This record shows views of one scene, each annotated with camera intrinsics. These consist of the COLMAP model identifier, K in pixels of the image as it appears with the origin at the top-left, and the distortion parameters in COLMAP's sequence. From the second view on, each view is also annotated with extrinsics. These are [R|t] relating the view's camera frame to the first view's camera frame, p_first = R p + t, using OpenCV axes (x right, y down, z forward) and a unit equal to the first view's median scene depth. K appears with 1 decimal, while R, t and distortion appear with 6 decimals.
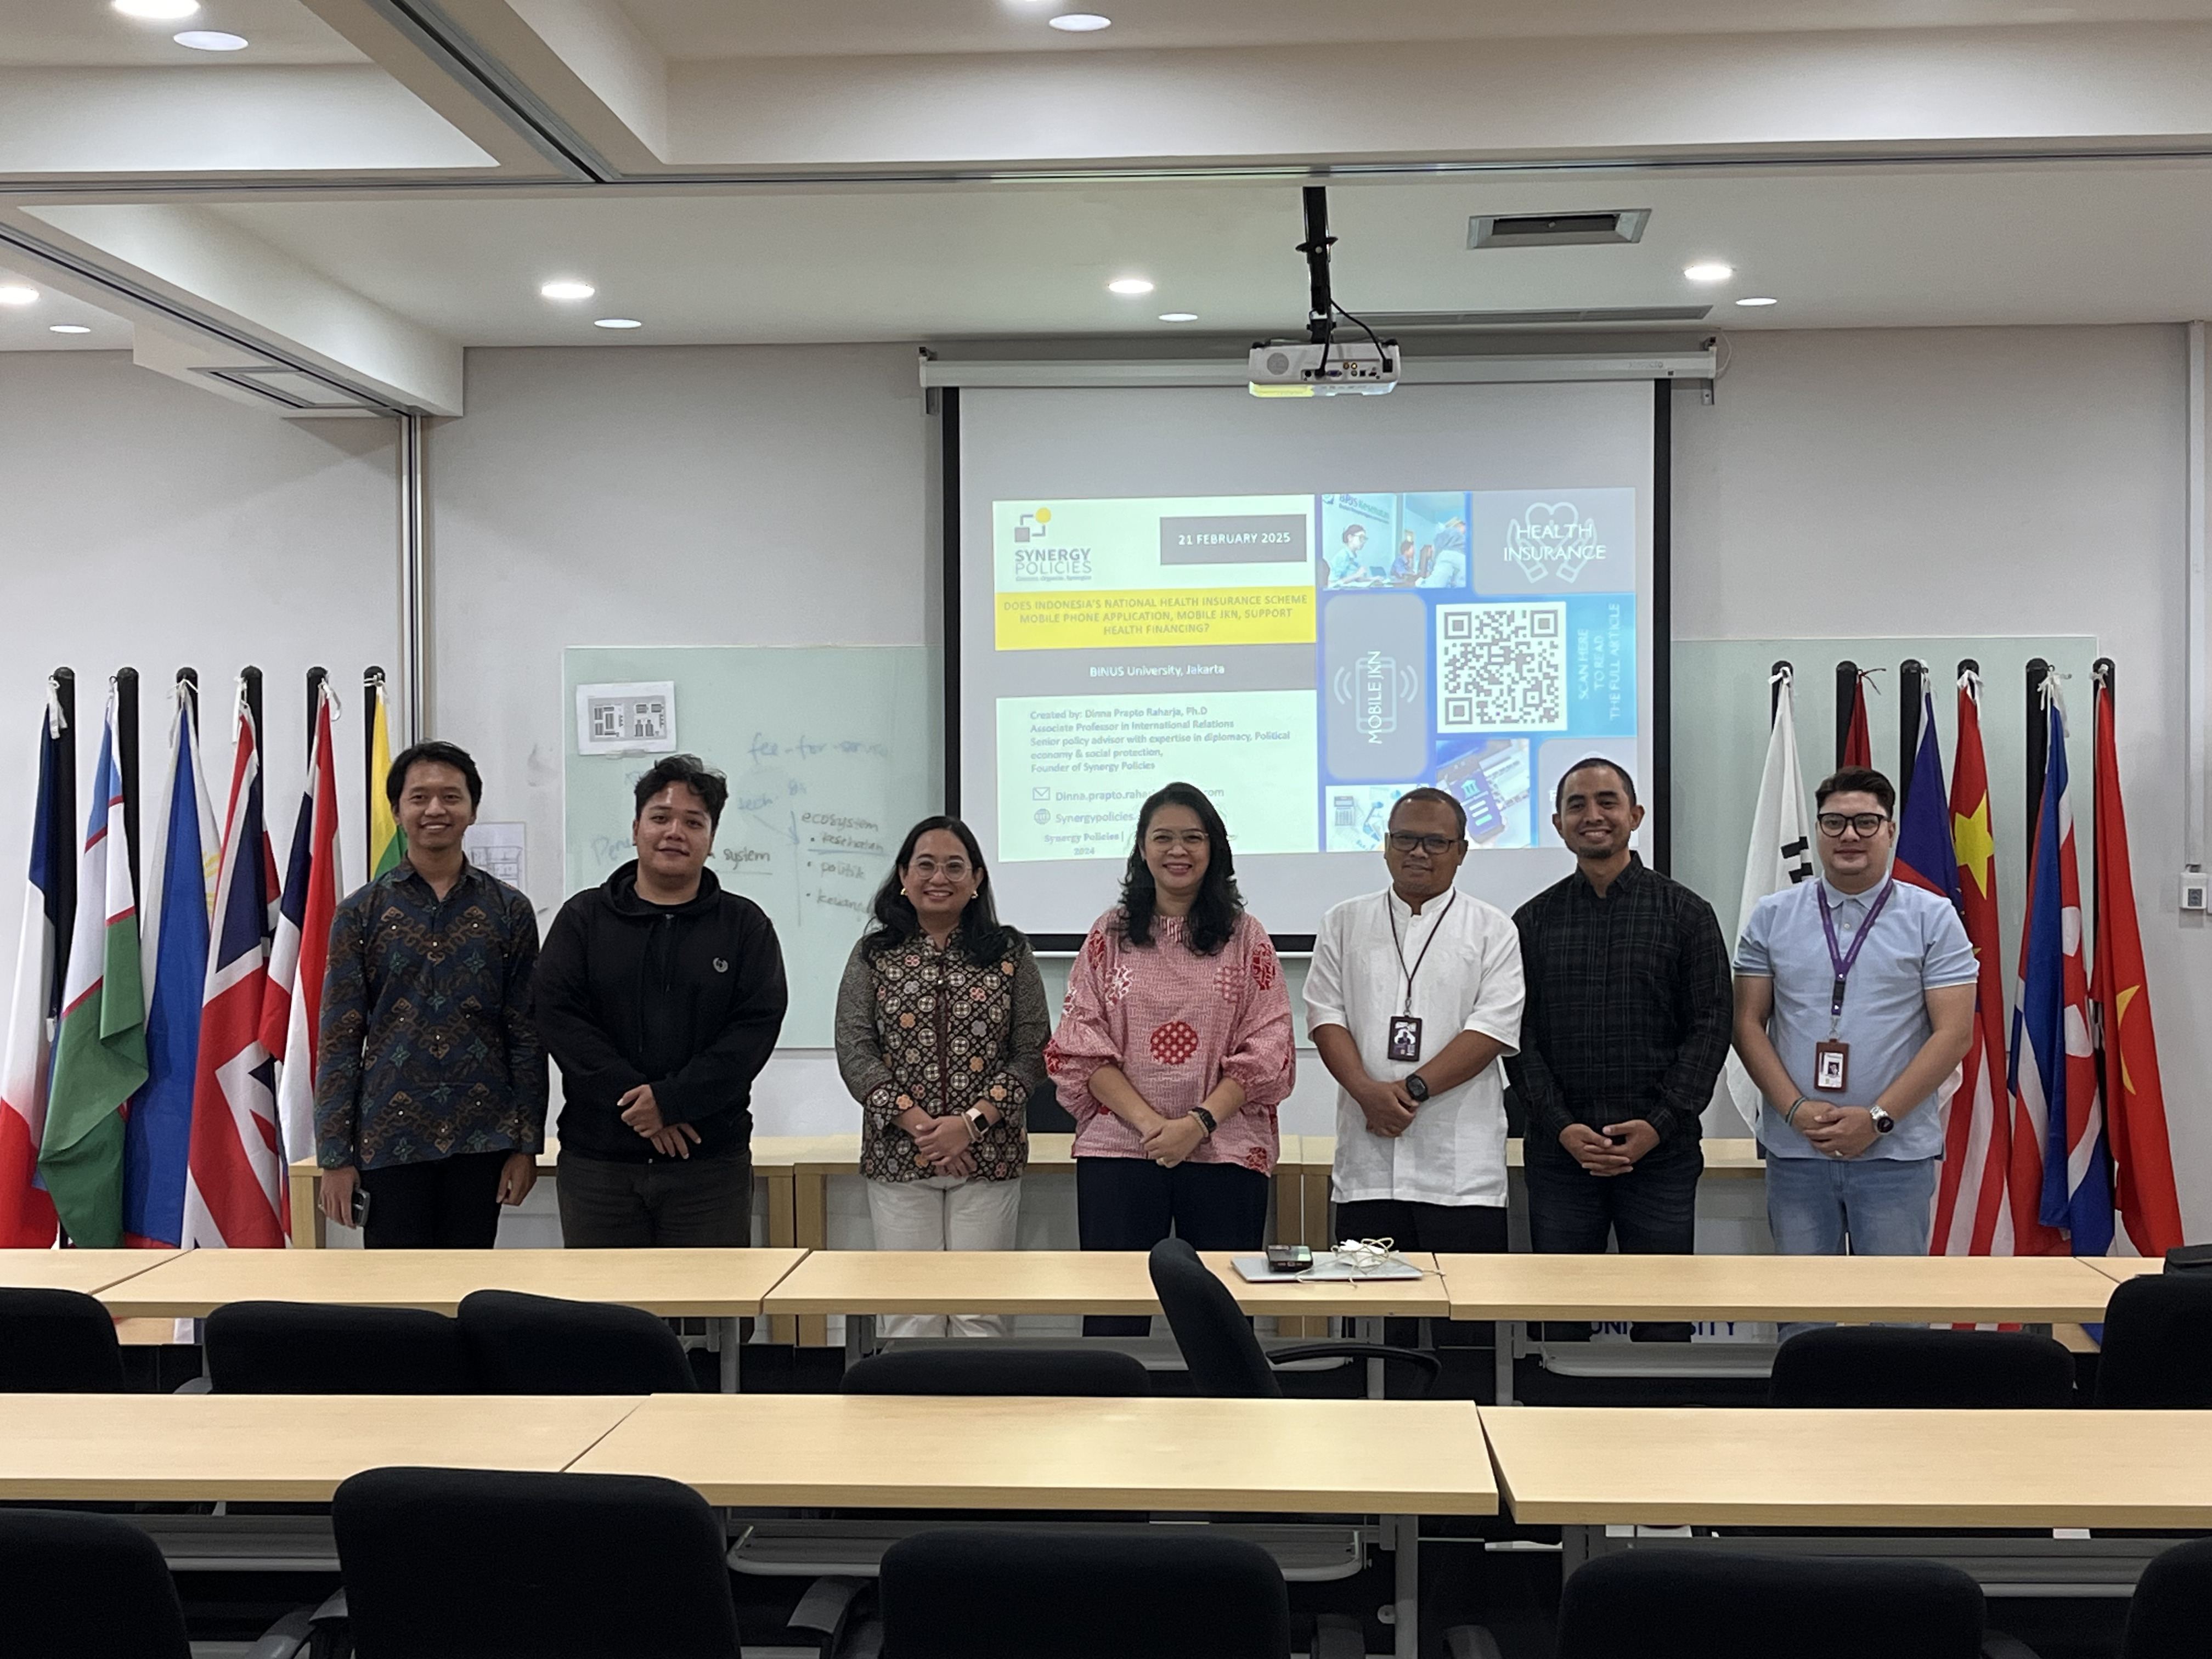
lens RADIAL K [[3118.4, 0, 1106.0], [0, 3118.4, 829.5], [0, 0, 1]] dist [0.008054, 0.017427]
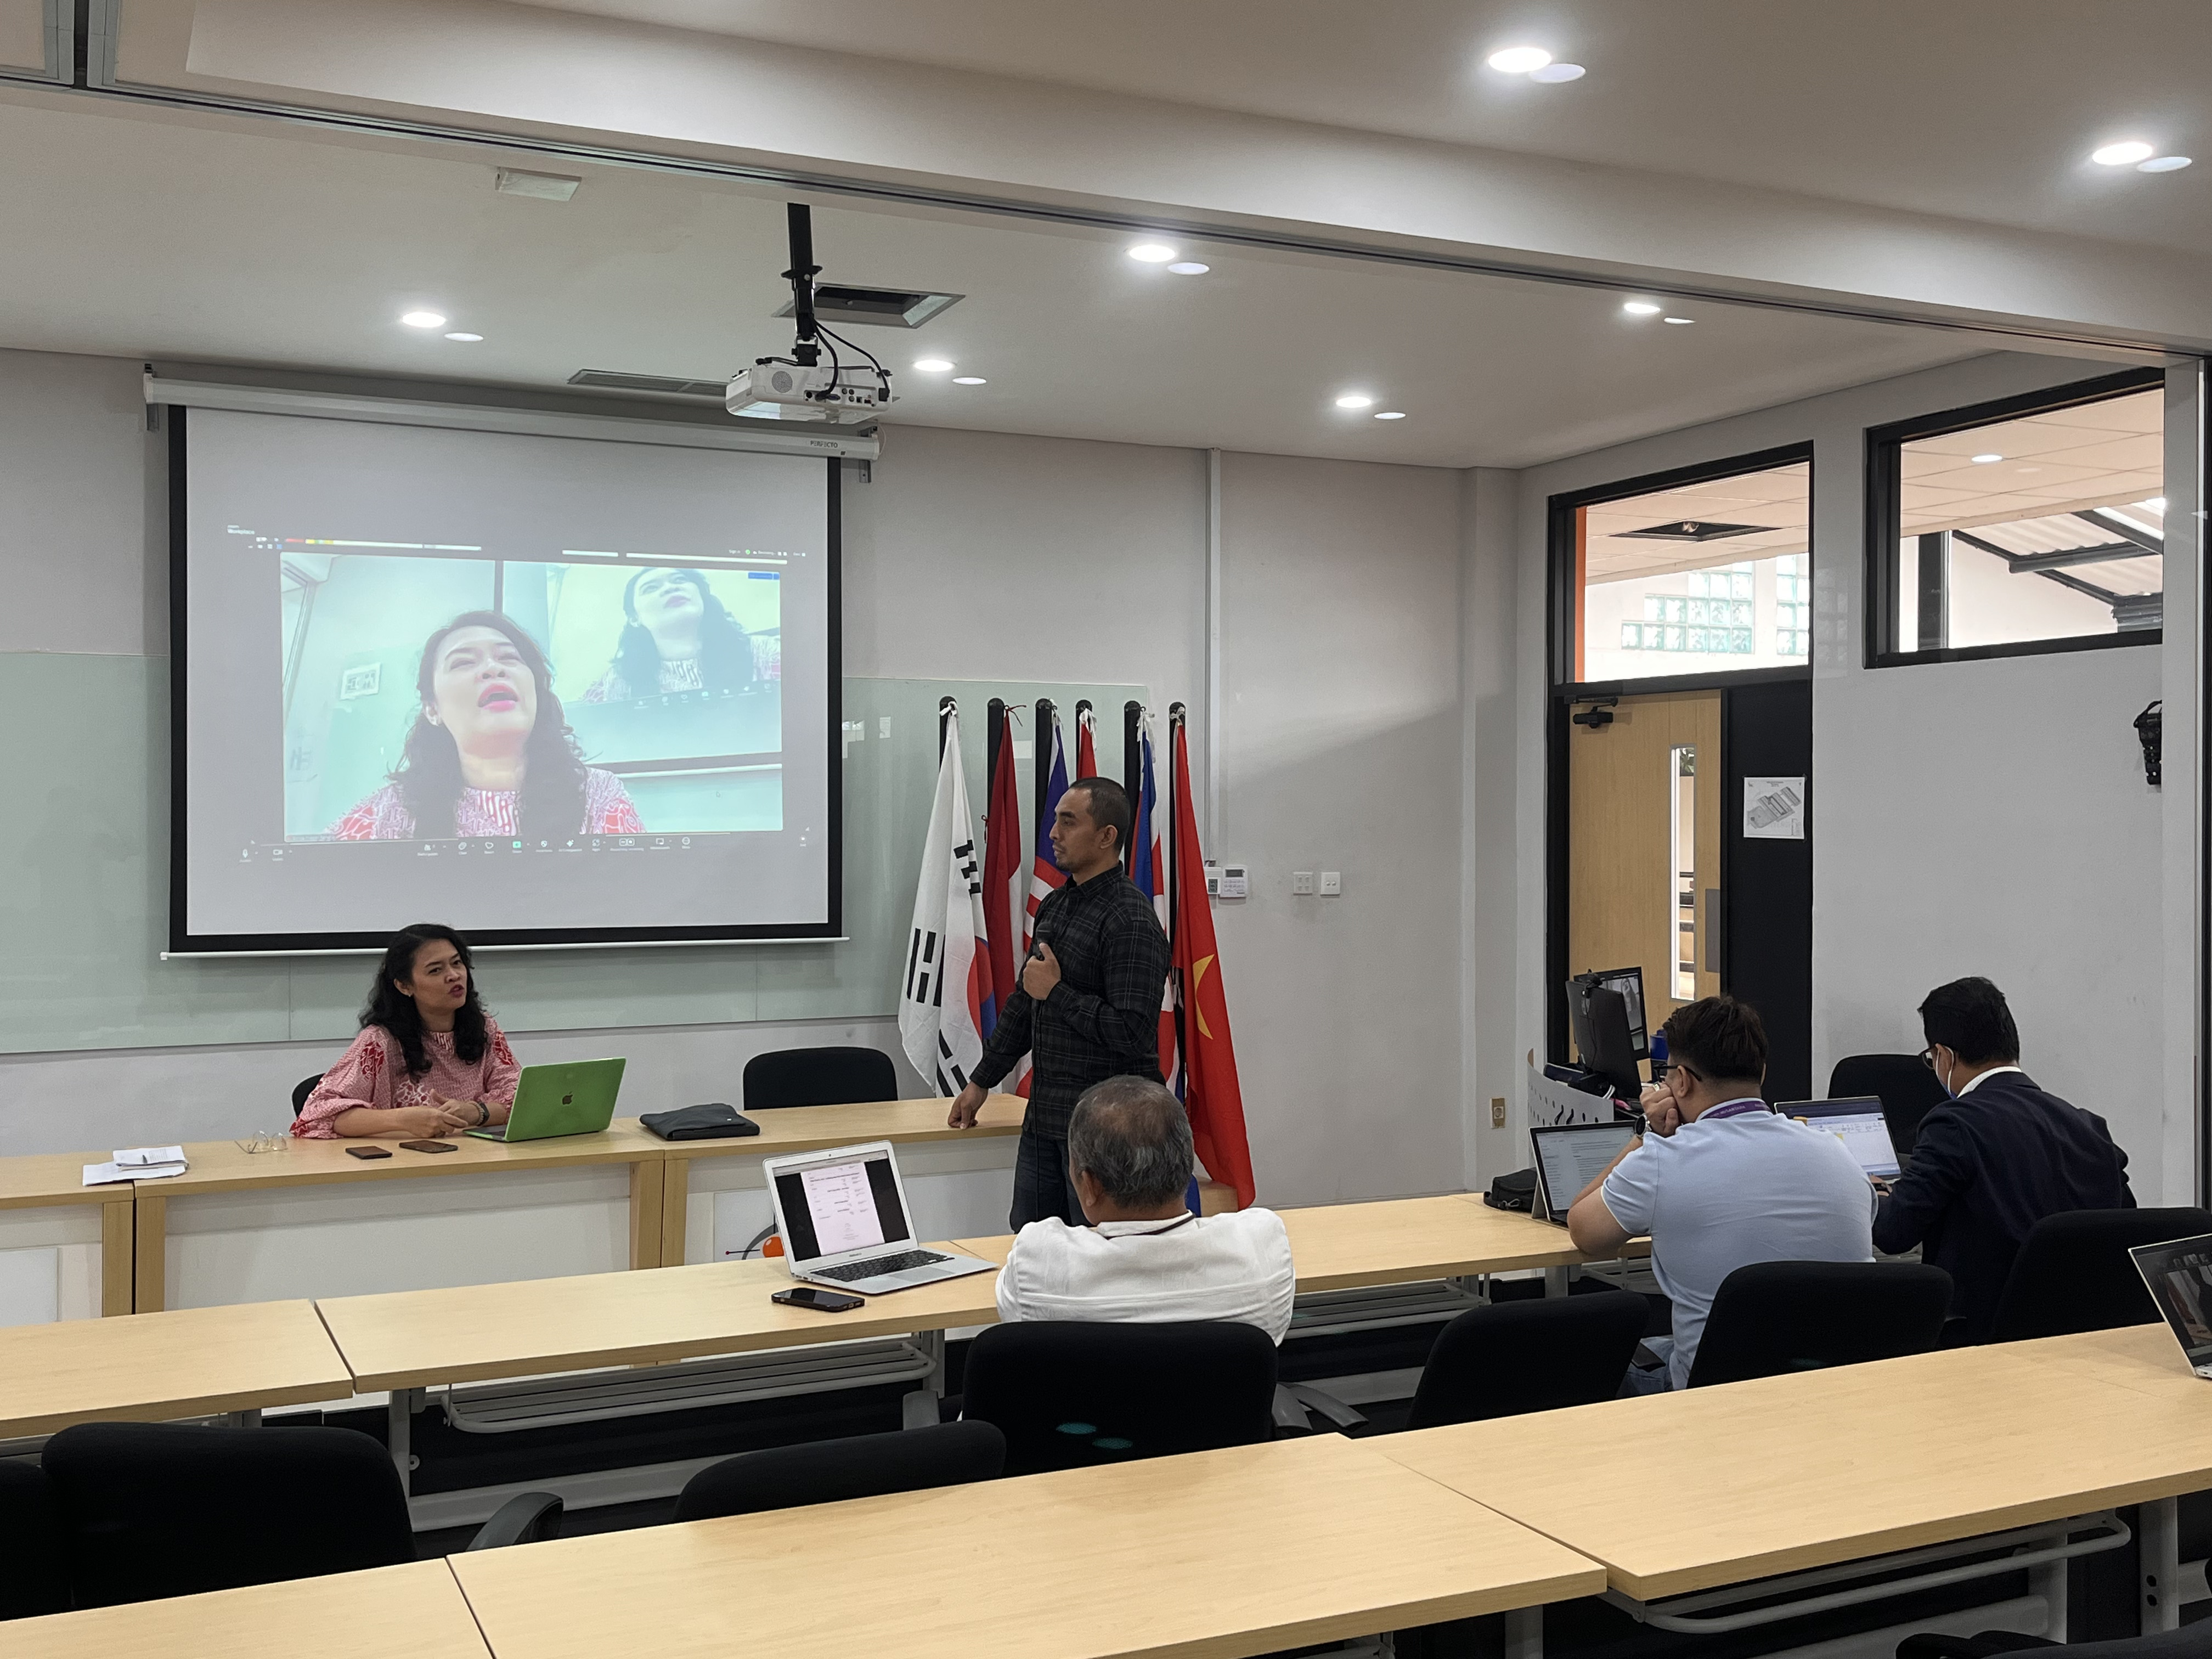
lens RADIAL K [[2165.9, 0, 1110.6], [0, 2165.9, 824.5], [0, 0, 1]] dist [0.146986, -0.376517]
pose [[0.874435, 0.002295, 0.485138, -0.140028], [-0.001181, 0.999996, -0.002603, -0.001803], [-0.485142, 0.001704, 0.874434, 0.228592]]
